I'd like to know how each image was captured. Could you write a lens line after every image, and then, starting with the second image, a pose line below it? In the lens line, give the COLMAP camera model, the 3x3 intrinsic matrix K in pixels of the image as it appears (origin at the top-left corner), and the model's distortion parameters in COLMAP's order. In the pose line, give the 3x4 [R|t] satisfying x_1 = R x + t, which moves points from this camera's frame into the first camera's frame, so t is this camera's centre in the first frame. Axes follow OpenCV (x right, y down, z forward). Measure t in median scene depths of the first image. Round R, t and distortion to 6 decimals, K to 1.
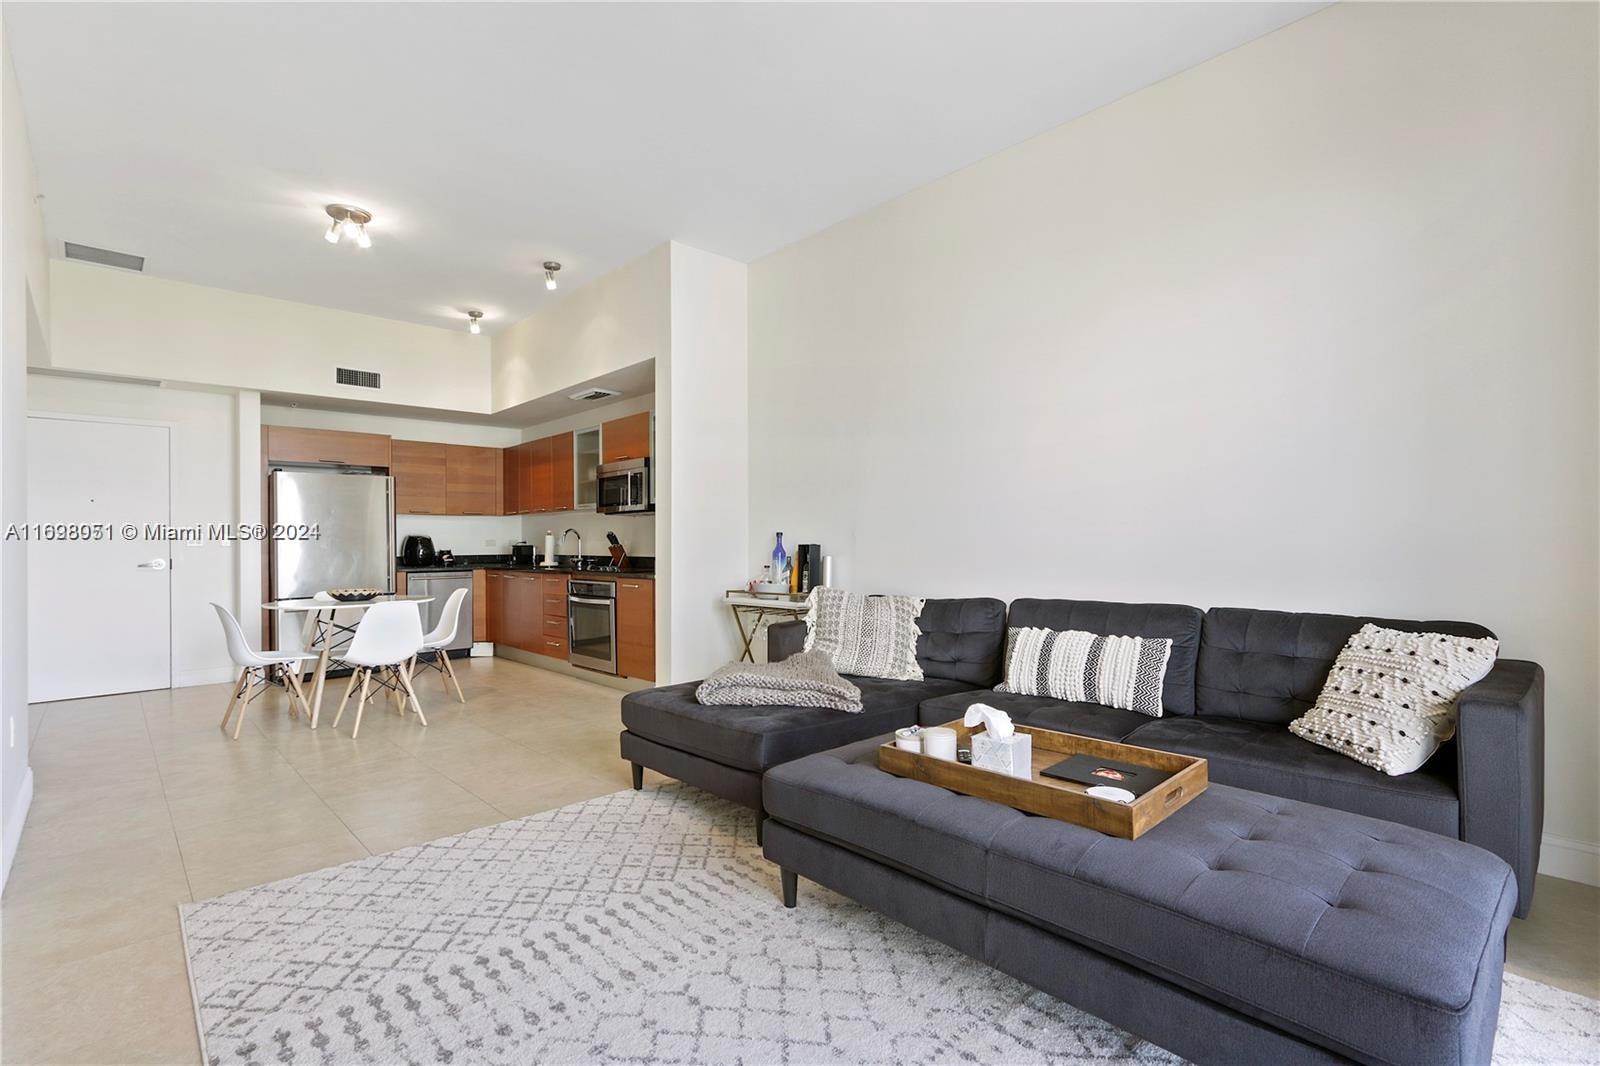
lens RADIAL K [[727.7, 0, 800.0], [0, 727.7, 533.0], [0, 0, 1]] dist [-0.003159, -0.000155]
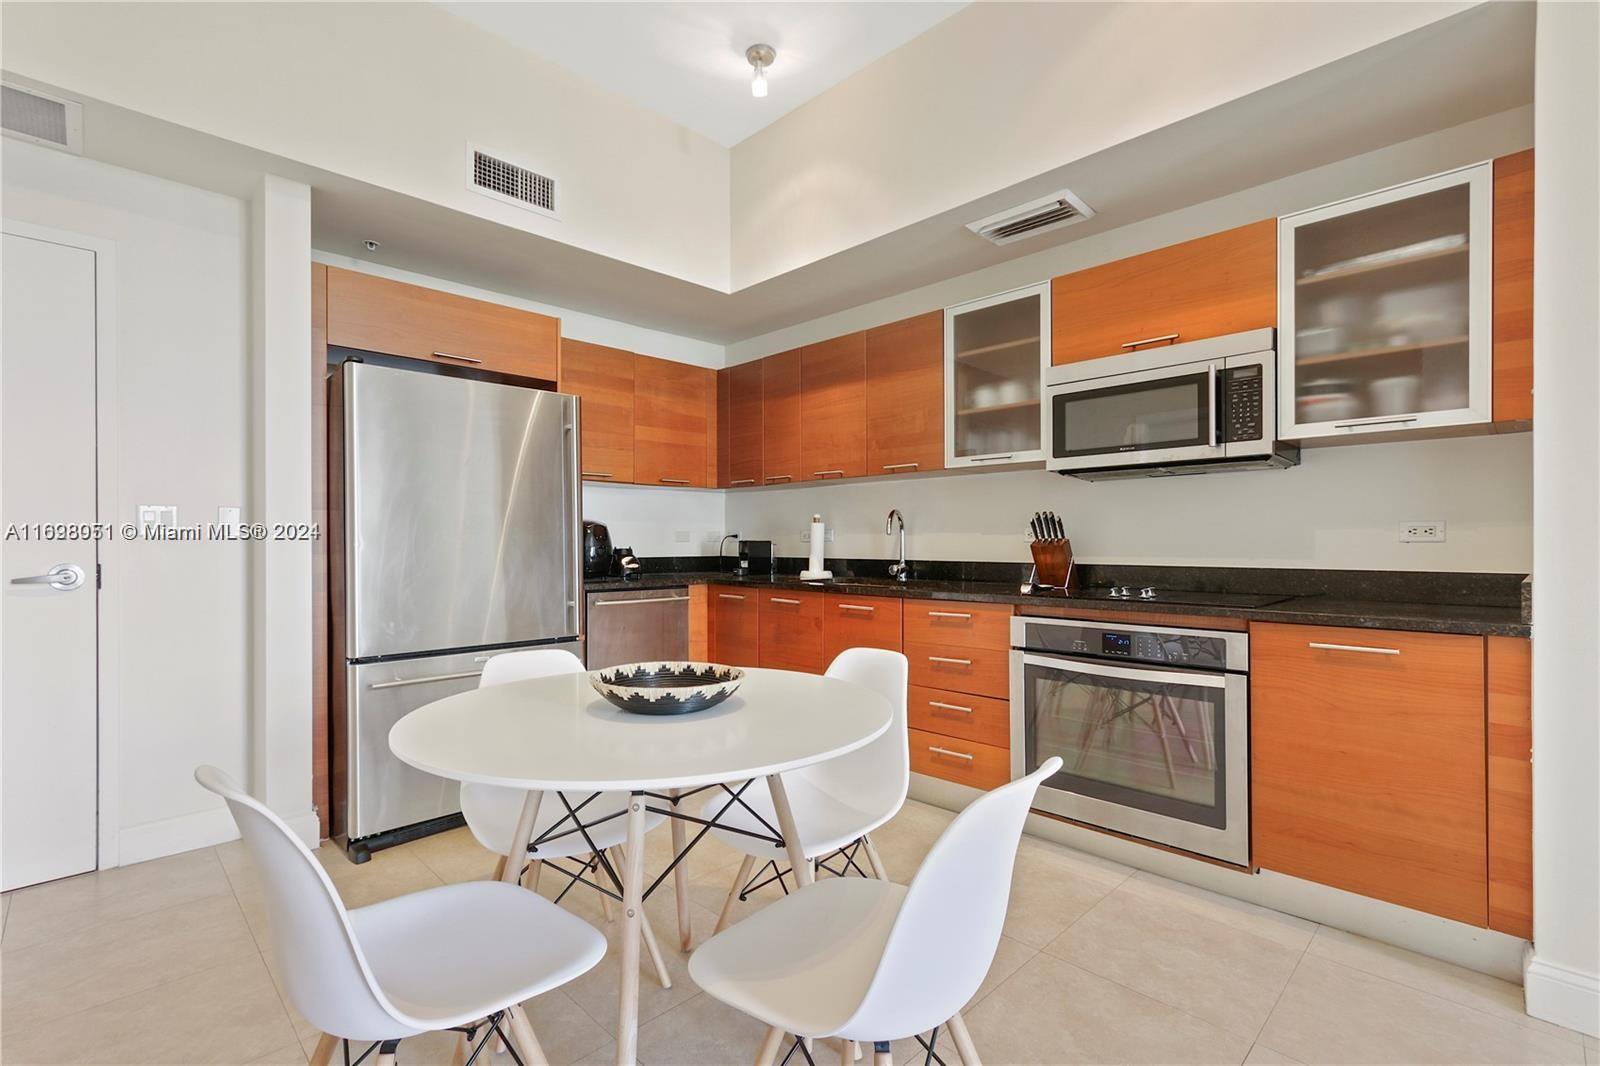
lens RADIAL K [[727.7, 0, 800.0], [0, 727.7, 533.0], [0, 0, 1]] dist [-0.003159, -0.000155]
pose [[0.999607, 0.009818, 0.026266, -0.420875], [-0.009699, 0.999942, -0.004623, 0.015069], [-0.026310, 0.004367, 0.999644, 0.509545]]
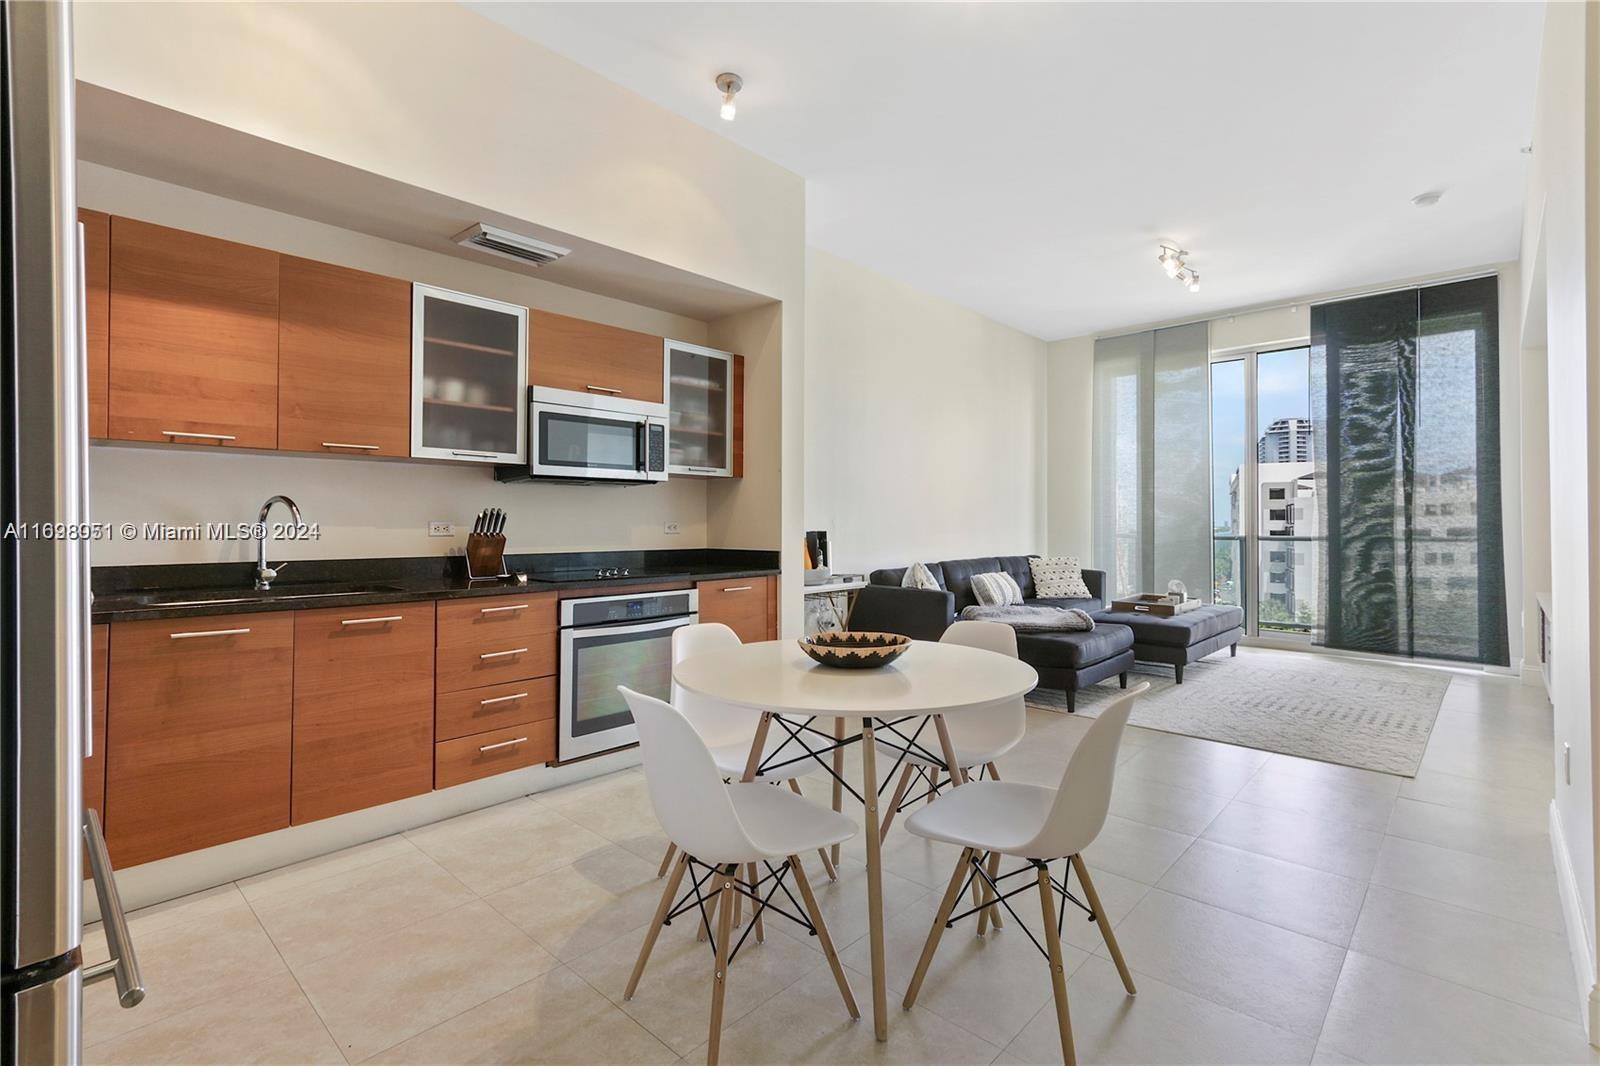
lens RADIAL K [[729.9, 0, 798.0], [0, 729.9, 511.6], [0, 0, 1]] dist [-0.000940, -0.000038]
pose [[-0.064897, 0.023895, 0.997606, -0.776709], [-0.012810, 0.999611, -0.024776, 0.010200], [-0.997810, -0.014387, -0.064565, 0.790270]]
